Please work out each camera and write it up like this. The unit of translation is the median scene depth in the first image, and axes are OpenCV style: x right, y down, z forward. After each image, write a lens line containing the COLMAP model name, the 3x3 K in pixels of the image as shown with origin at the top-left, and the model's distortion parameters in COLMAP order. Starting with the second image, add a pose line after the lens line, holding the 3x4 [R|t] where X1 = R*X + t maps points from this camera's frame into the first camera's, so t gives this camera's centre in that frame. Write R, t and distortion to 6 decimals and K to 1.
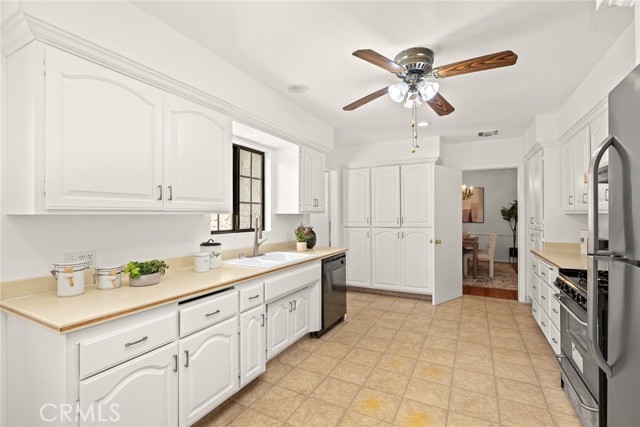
lens RADIAL K [[310.0, 0, 316.7], [0, 310.0, 215.7], [0, 0, 1]] dist [0.002709, 0.000025]
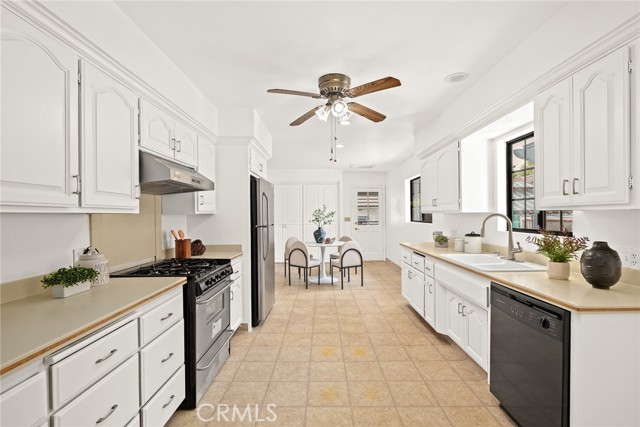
lens RADIAL K [[289.9, 0, 319.5], [0, 289.9, 213.4], [0, 0, 1]] dist [-0.000515, 0.000015]
pose [[-0.896370, 0.000773, -0.443307, 0.781780], [0.006297, 0.999920, -0.010988, 0.005565], [0.443263, -0.012641, -0.896302, 1.784281]]
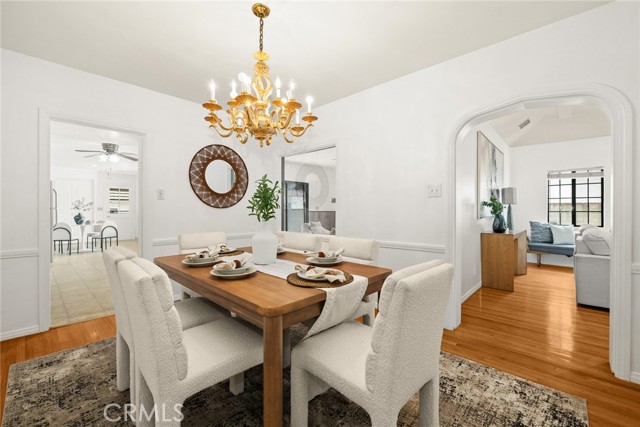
lens RADIAL K [[272.1, 0, 321.3], [0, 272.1, 210.4], [0, 0, 1]] dist [-0.000626, -0.000587]
pose [[-0.285430, -0.000554, -0.958400, 1.089936], [0.003549, 0.999992, -0.001635, 0.025024], [0.958393, -0.003869, -0.285425, 2.165876]]
